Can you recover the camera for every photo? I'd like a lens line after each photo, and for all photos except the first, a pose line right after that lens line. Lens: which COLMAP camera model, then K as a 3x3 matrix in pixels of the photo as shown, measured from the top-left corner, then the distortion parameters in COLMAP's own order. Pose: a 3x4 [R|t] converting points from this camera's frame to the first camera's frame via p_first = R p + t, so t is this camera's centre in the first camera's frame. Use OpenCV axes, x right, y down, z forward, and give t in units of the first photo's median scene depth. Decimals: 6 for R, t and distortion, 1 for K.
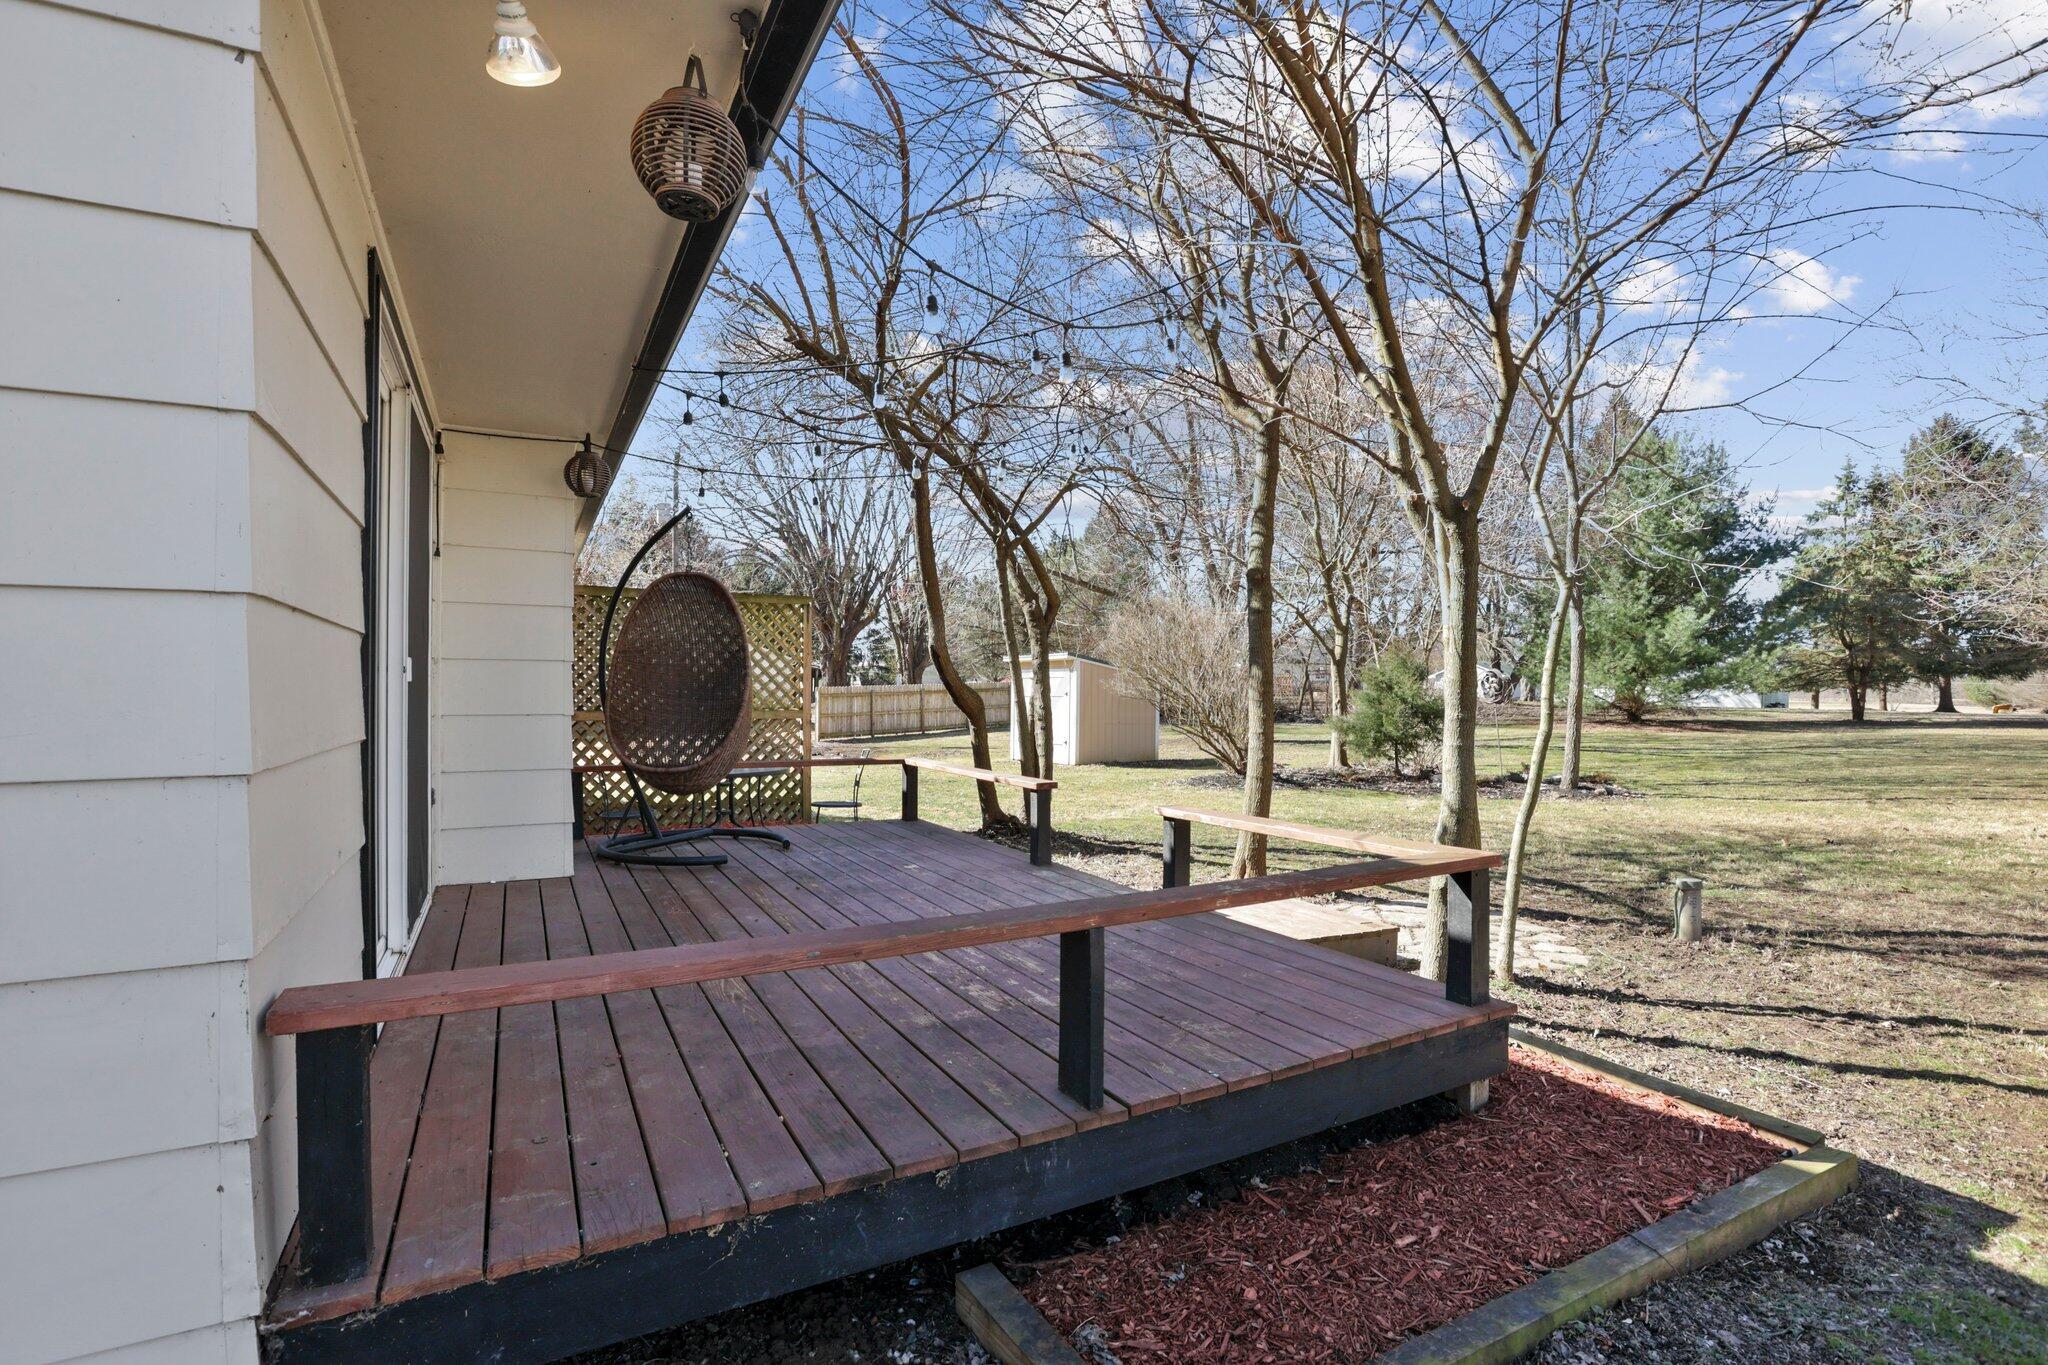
lens RADIAL K [[965.5, 0, 1024.0], [0, 965.5, 682.5], [0, 0, 1]] dist [-0.012428, 0.000688]
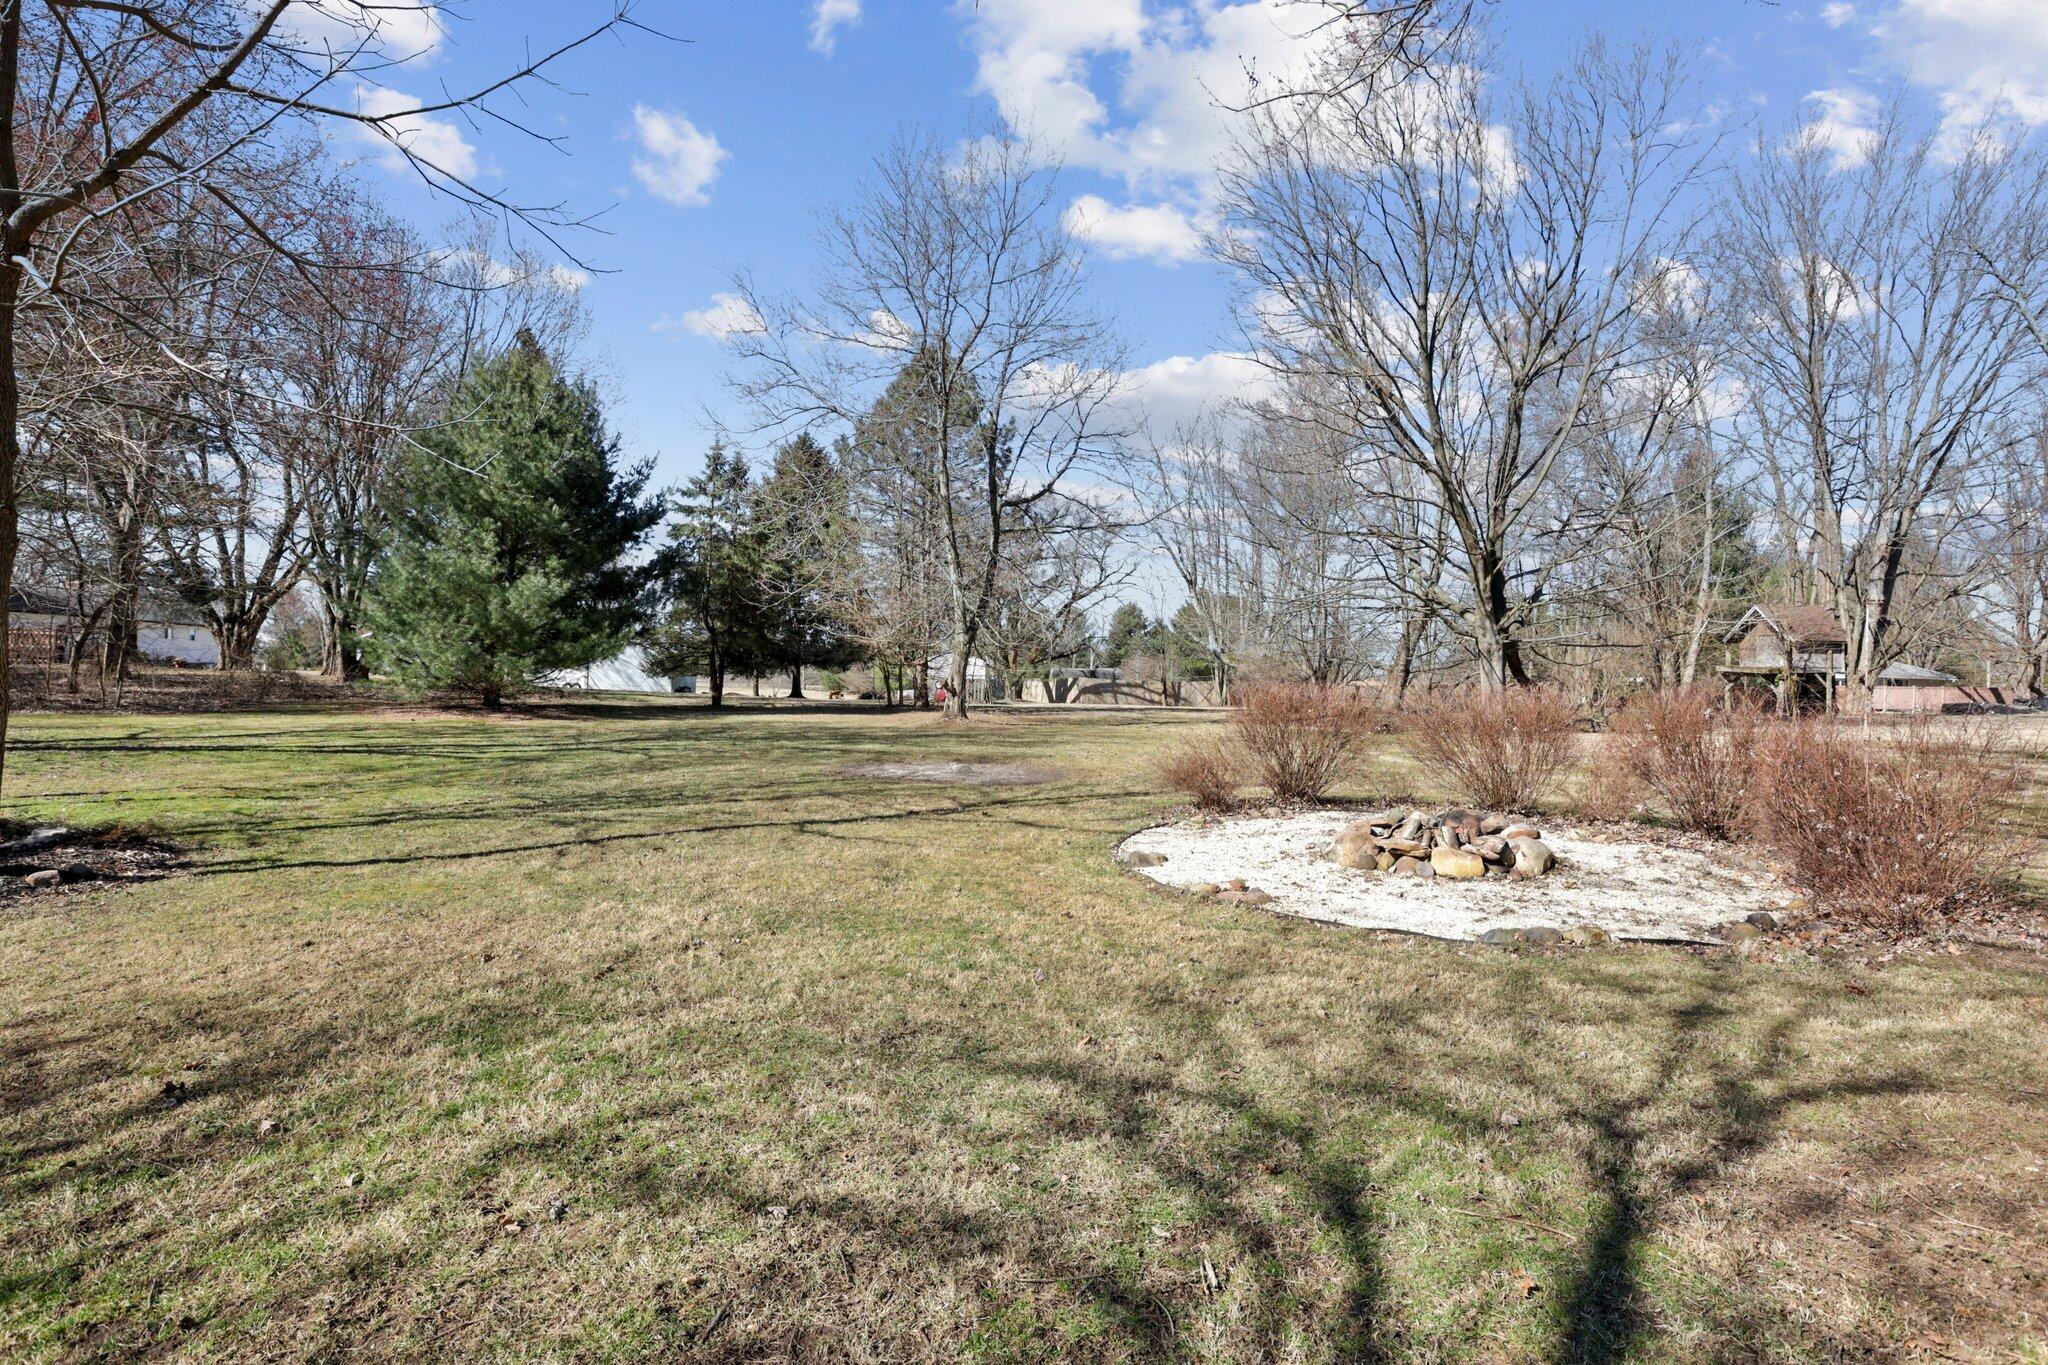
lens RADIAL K [[965.5, 0, 1024.0], [0, 965.5, 682.5], [0, 0, 1]] dist [-0.012428, 0.000688]
pose [[0.565090, 0.018919, 0.824812, 0.230965], [-0.035243, 0.999378, 0.001222, 0.003201], [-0.824276, -0.029759, 0.565405, 0.175539]]
